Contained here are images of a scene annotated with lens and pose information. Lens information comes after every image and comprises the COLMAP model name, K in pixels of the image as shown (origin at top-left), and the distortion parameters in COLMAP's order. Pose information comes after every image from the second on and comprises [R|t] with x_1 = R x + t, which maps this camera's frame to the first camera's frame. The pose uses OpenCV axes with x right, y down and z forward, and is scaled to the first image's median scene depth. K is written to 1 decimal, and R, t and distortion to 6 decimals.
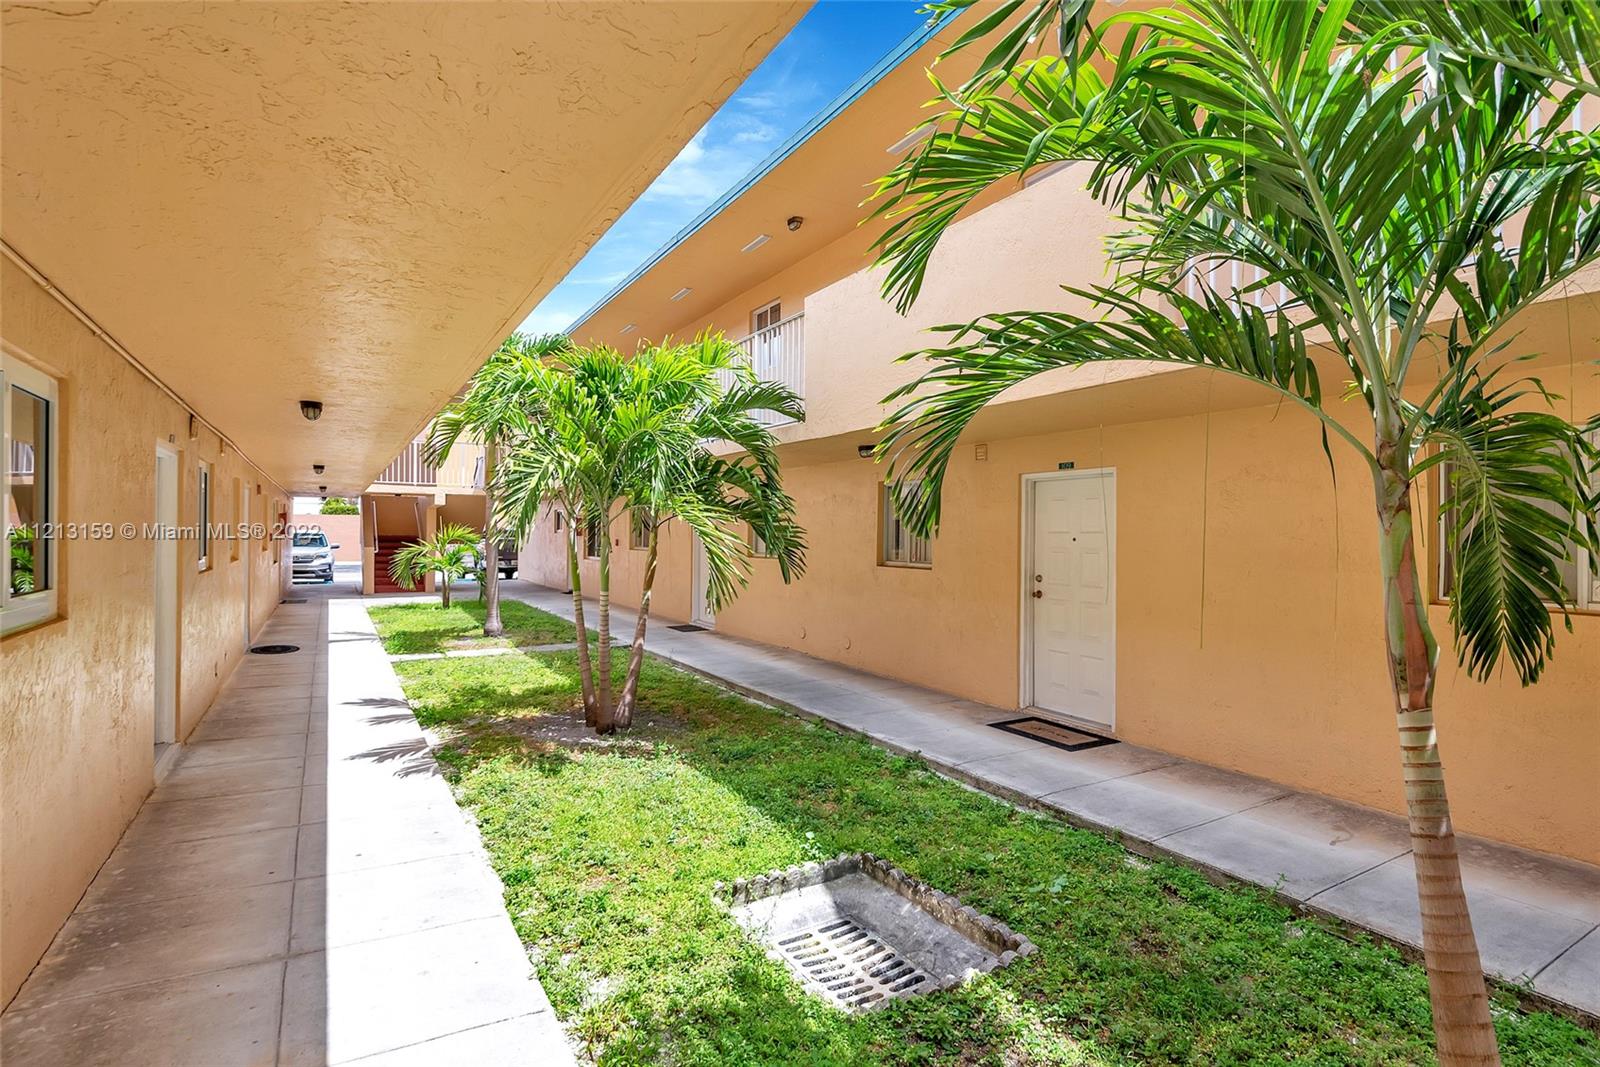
lens RADIAL K [[848.8, 0, 793.8], [0, 848.8, 536.1], [0, 0, 1]] dist [0.006467, 0.000027]
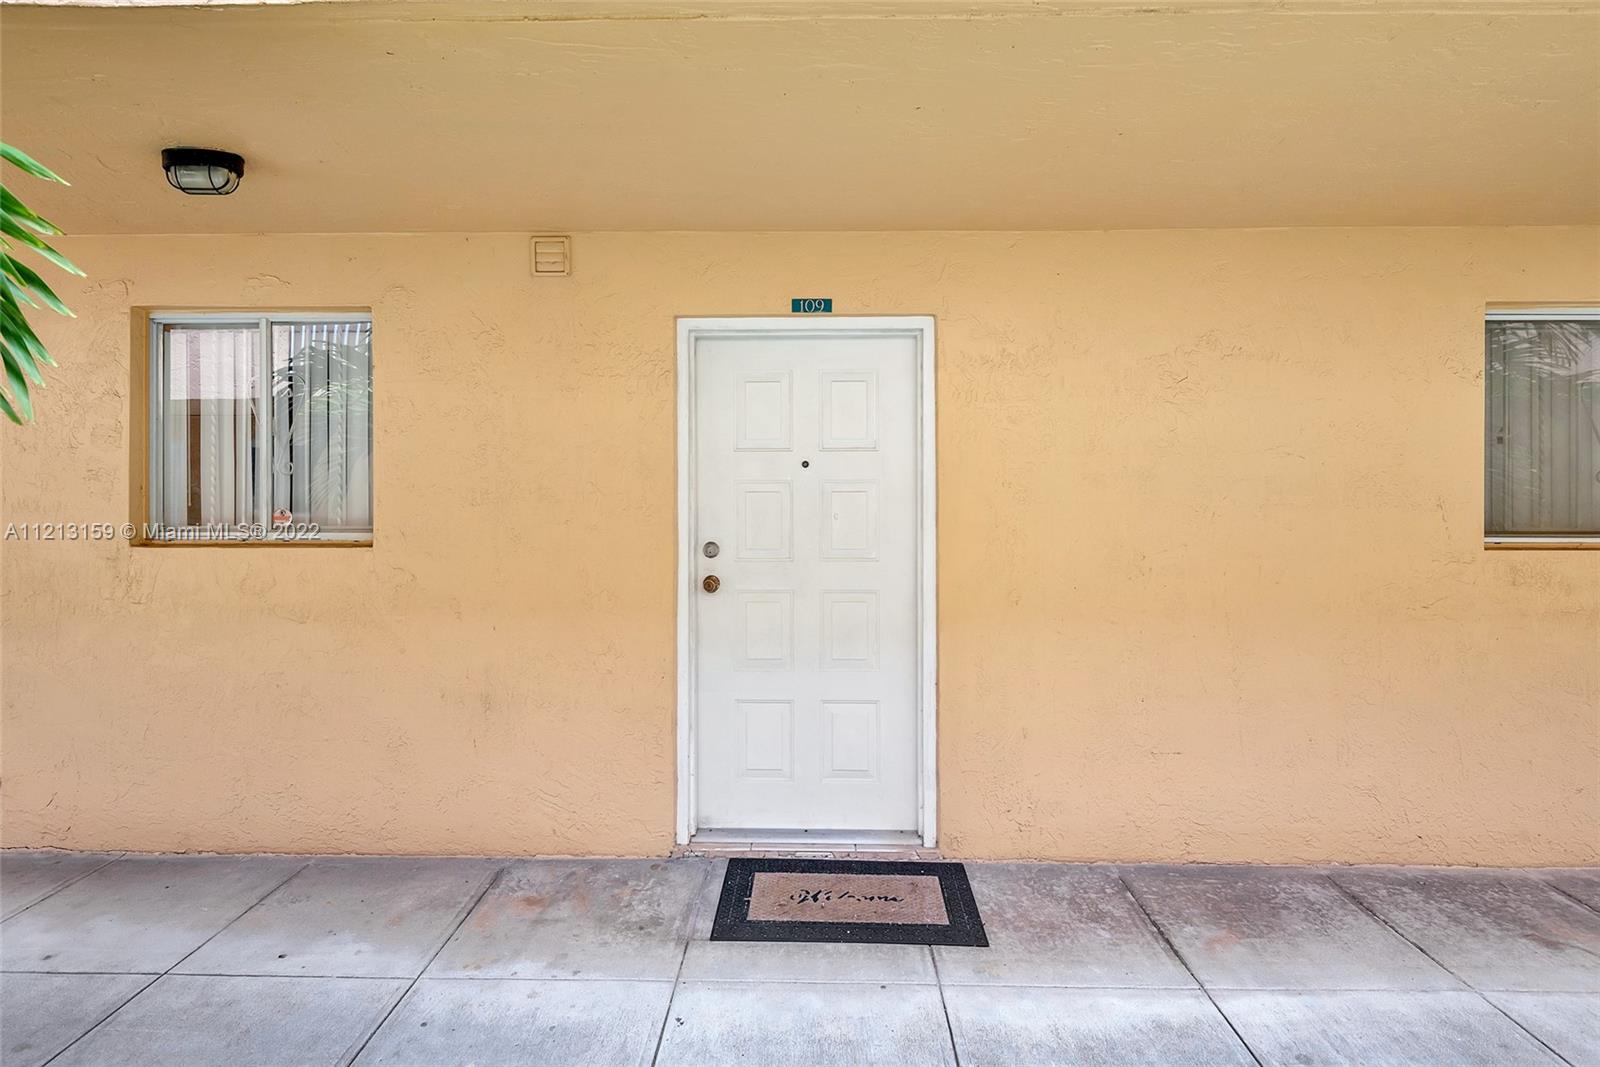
lens RADIAL K [[848.8, 0, 807.9], [0, 848.8, 469.2], [0, 0, 1]] dist [0.006467, 0.000027]
pose [[0.491442, 0.004908, 0.870896, -0.092035], [0.004156, 0.999960, -0.007980, 0.011592], [-0.870900, 0.007541, 0.491402, 0.813104]]
